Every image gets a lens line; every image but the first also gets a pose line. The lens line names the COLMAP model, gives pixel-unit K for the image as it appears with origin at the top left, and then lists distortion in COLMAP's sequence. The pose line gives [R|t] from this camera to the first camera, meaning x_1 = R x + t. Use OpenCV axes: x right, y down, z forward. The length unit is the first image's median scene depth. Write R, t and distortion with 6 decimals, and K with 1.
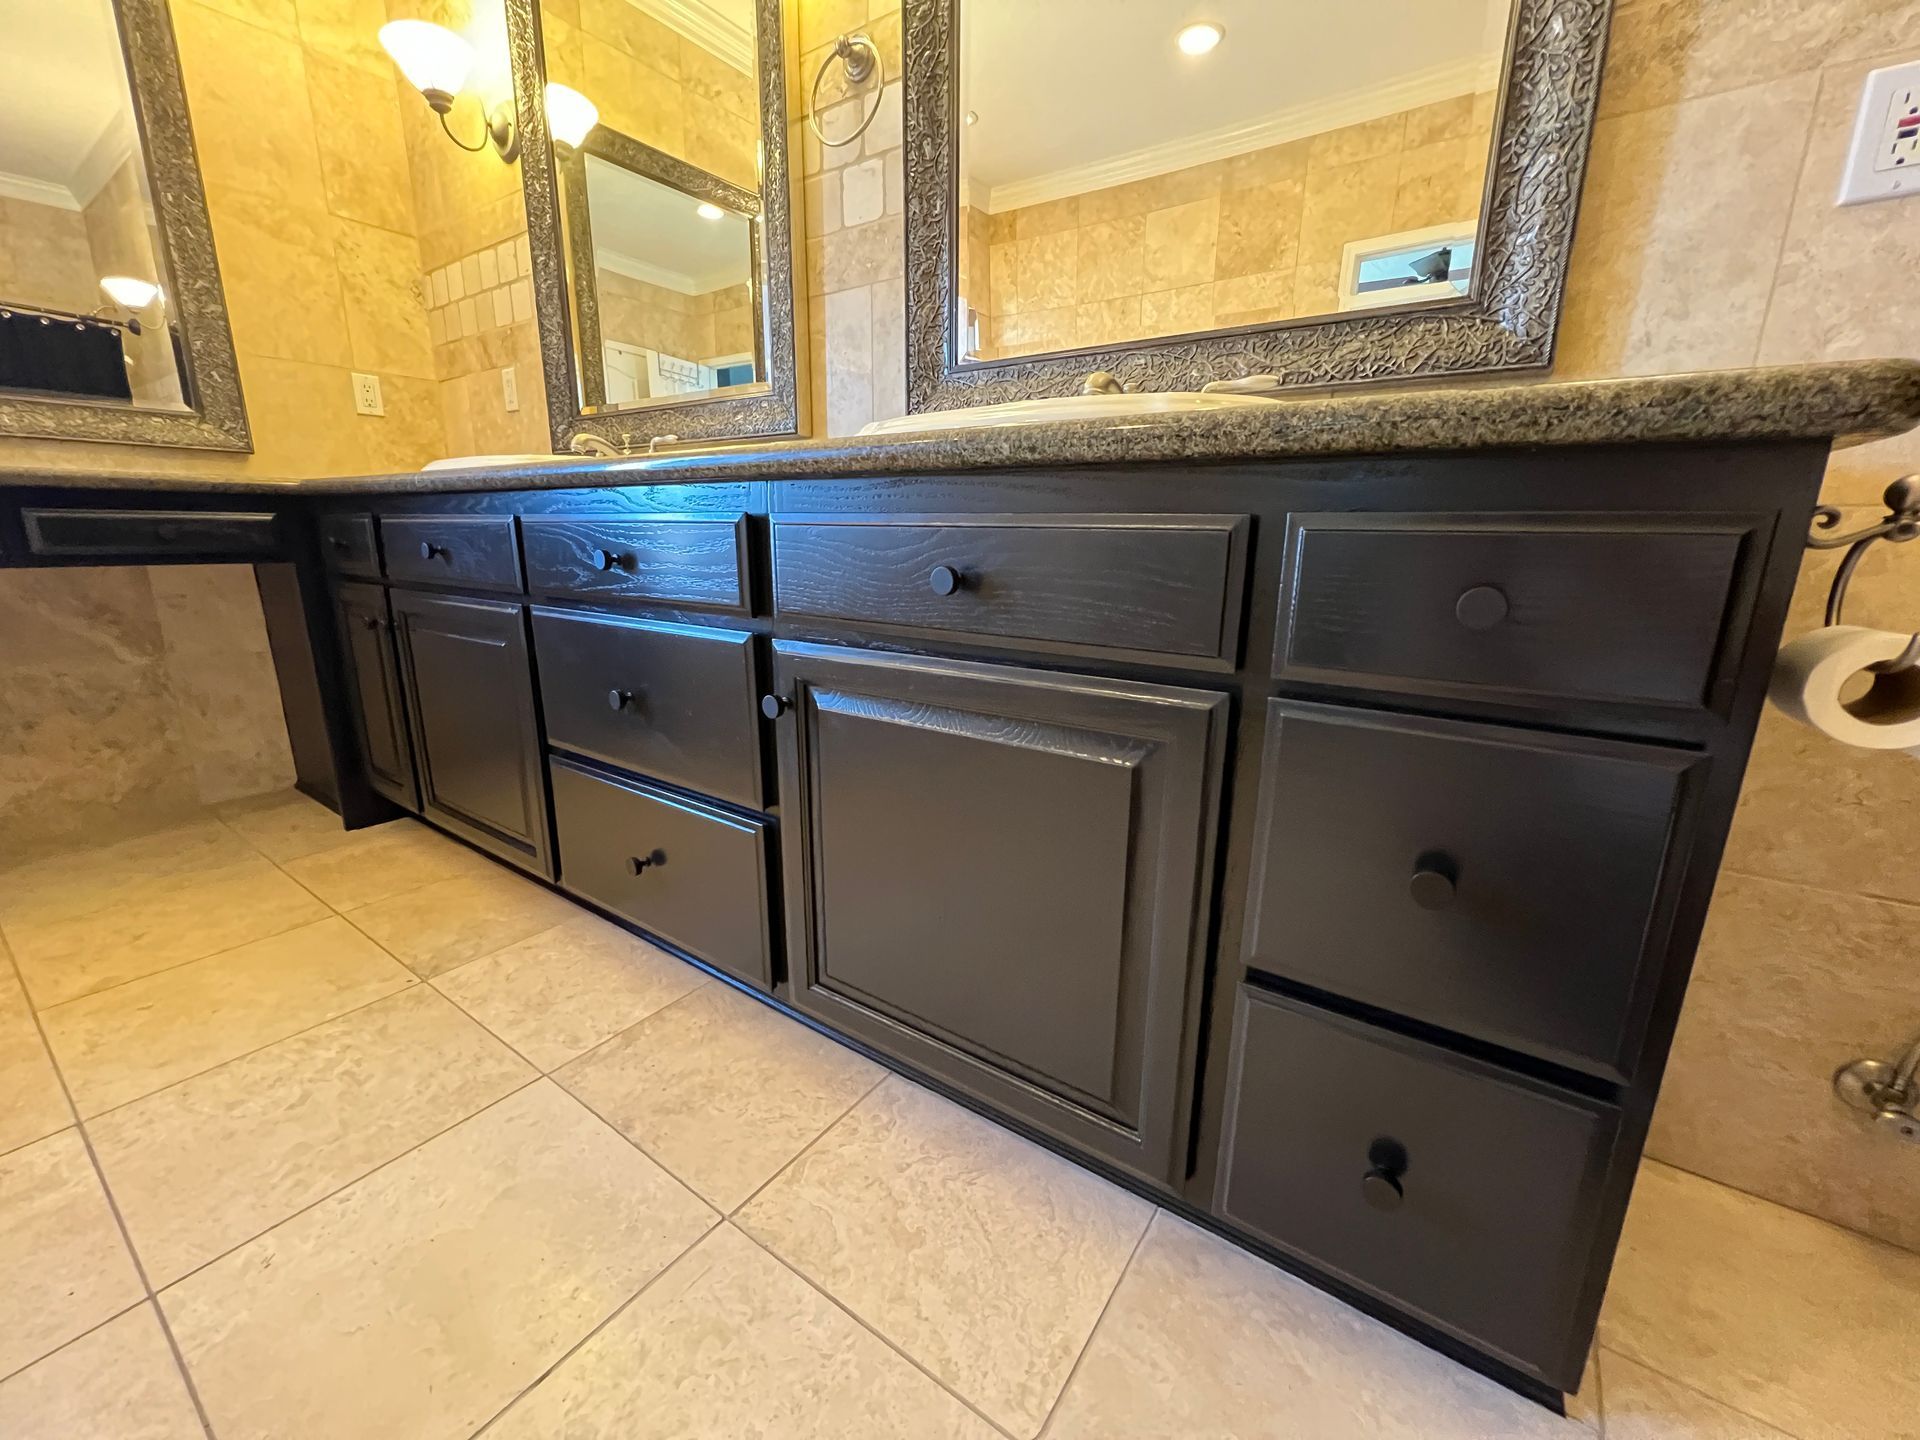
lens RADIAL K [[787.2, 0, 960.0], [0, 787.2, 720.0], [0, 0, 1]] dist [0.003609, -0.000465]
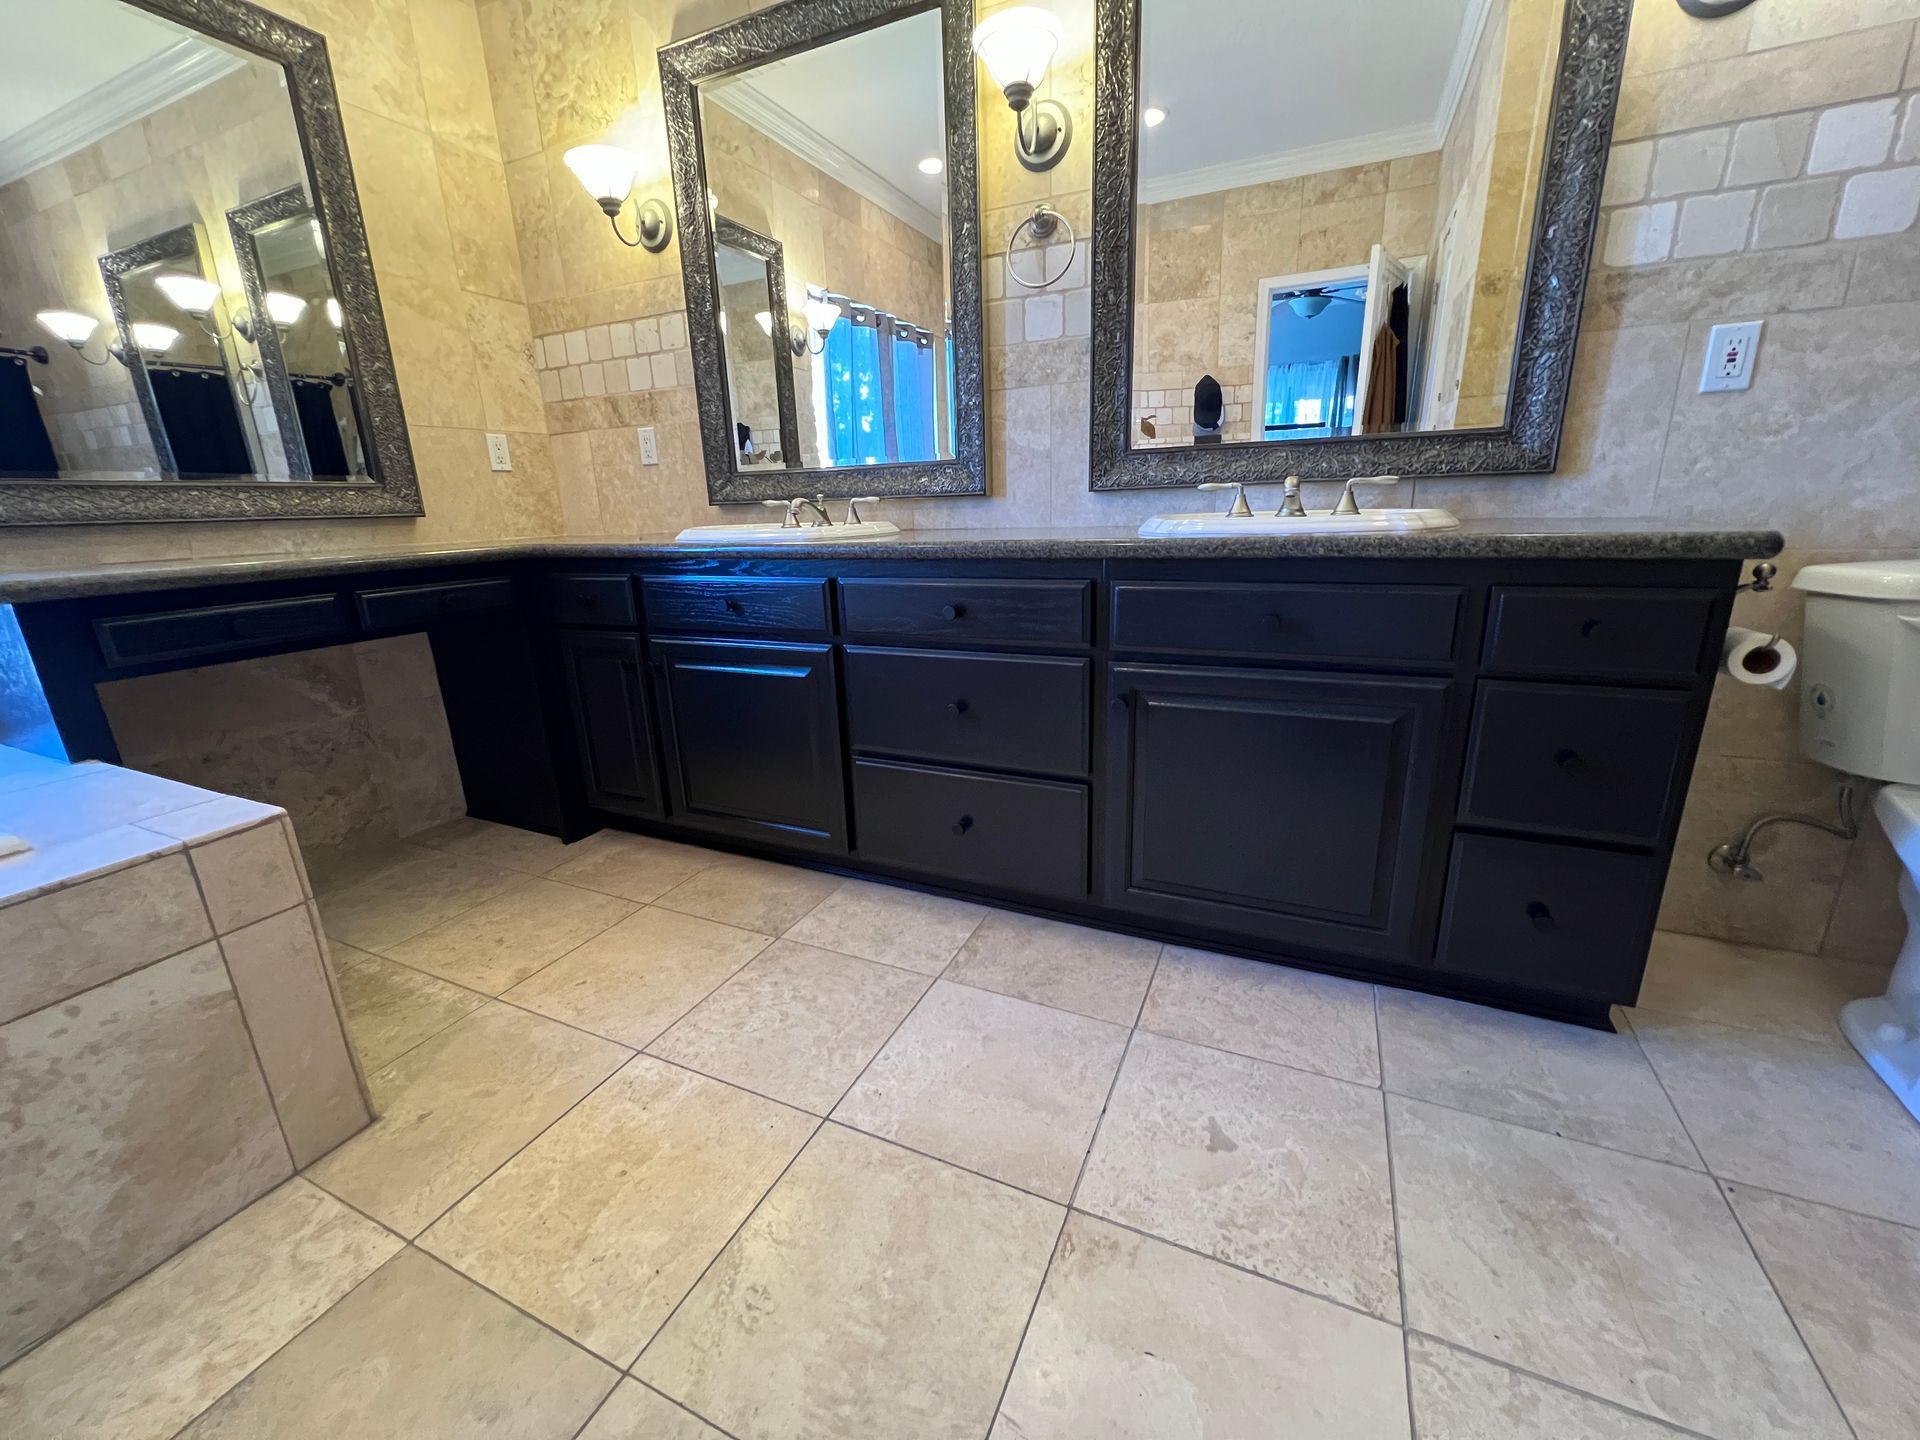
lens RADIAL K [[786.3, 0, 960.0], [0, 786.3, 720.0], [0, 0, 1]] dist [0.002850, 0.000640]
pose [[0.981604, -0.091320, 0.167672, -0.393617], [0.085473, 0.995464, 0.041782, -0.039215], [-0.170727, -0.026682, 0.984957, -0.224947]]
